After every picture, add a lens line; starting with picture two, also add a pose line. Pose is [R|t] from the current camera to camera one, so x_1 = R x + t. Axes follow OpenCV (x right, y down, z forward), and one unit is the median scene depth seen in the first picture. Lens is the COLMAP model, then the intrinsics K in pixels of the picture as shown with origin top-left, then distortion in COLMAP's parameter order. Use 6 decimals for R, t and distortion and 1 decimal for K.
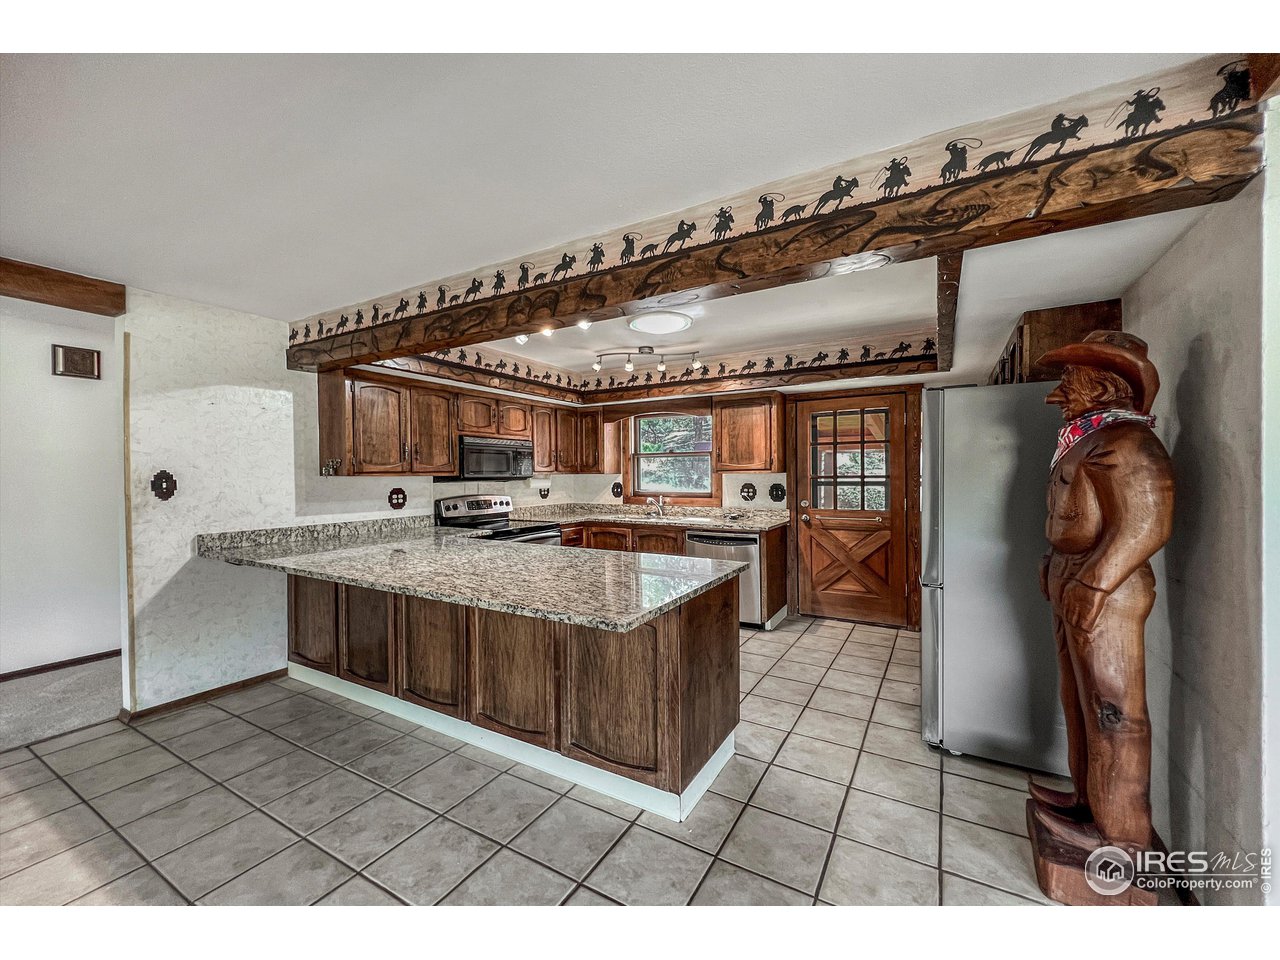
lens RADIAL K [[520.7, 0, 638.7], [0, 520.7, 480.3], [0, 0, 1]] dist [0.011196, -0.003546]
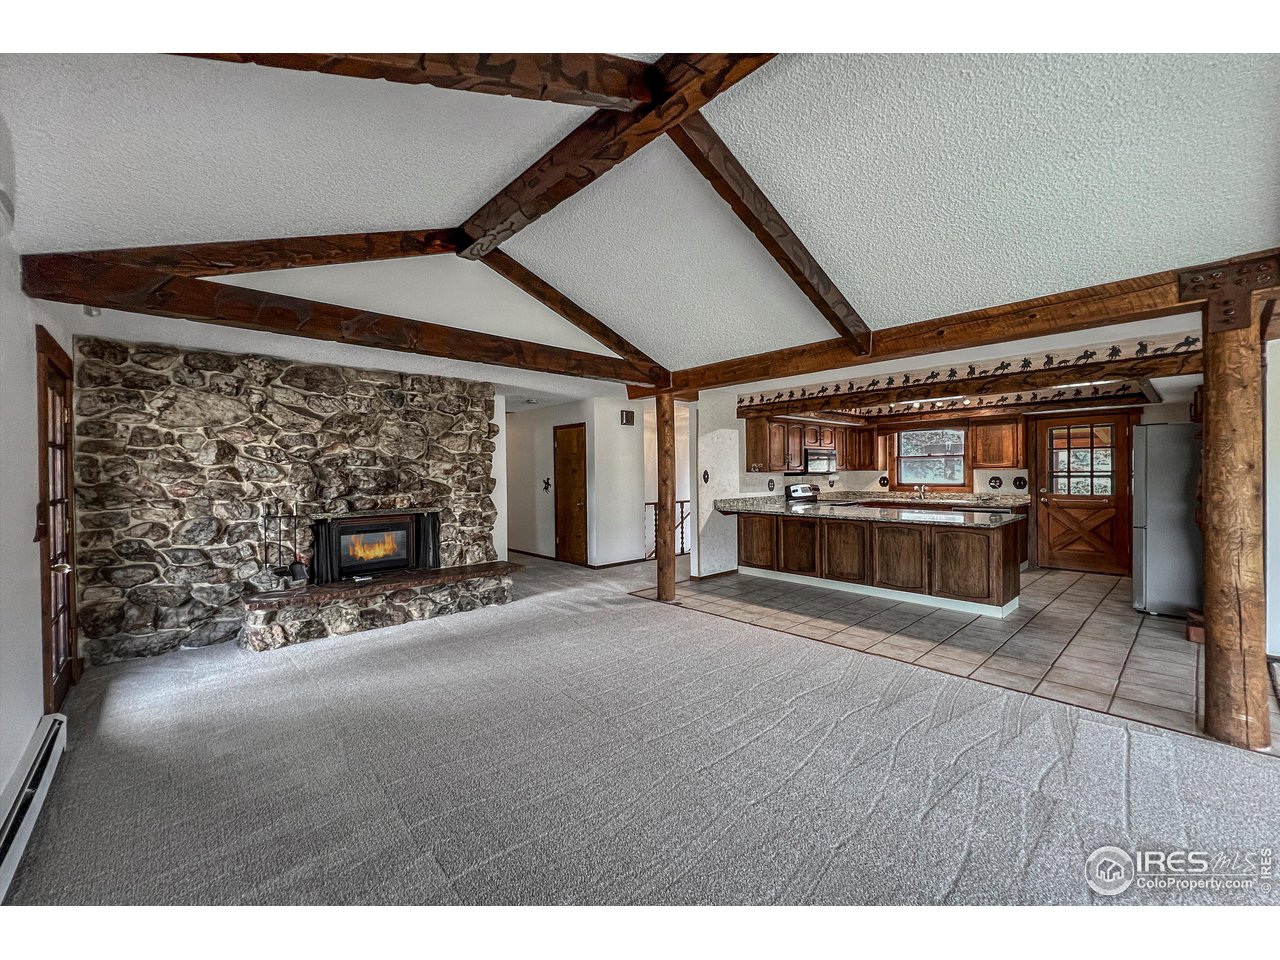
lens RADIAL K [[520.7, 0, 638.8], [0, 520.7, 479.6], [0, 0, 1]] dist [0.011196, -0.003546]
pose [[0.956574, 0.000620, -0.291490, -0.350669], [0.000482, 0.999993, 0.003710, 0.009206], [0.291490, -0.003689, 0.956567, -0.759437]]
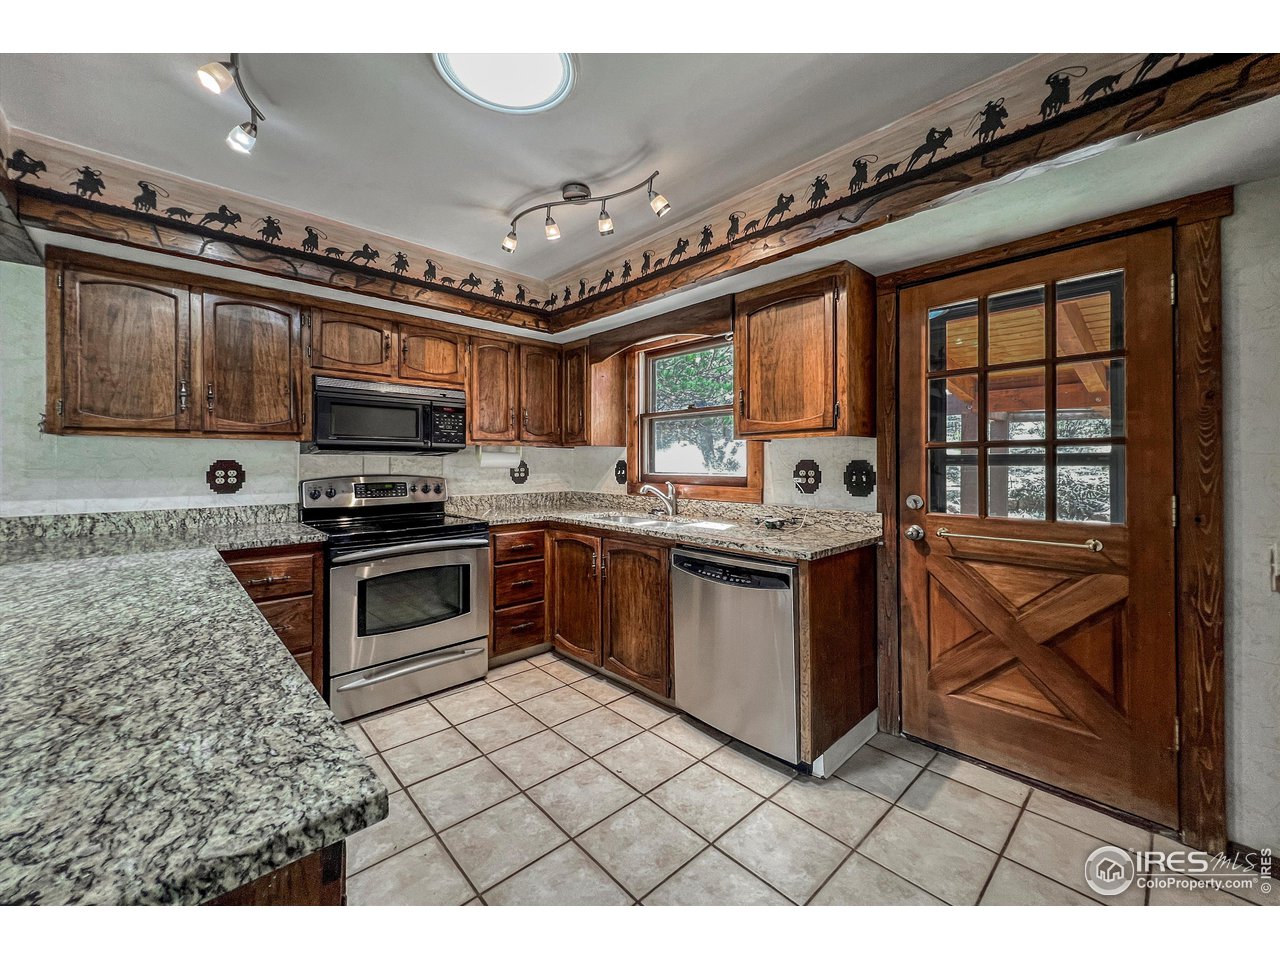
lens RADIAL K [[520.7, 0, 691.4], [0, 520.7, 461.6], [0, 0, 1]] dist [0.011196, -0.003546]
pose [[0.977120, 0.010524, -0.212426, 0.230507], [-0.014347, 0.999762, -0.016464, 0.019624], [0.212202, 0.019135, 0.977038, 0.514349]]
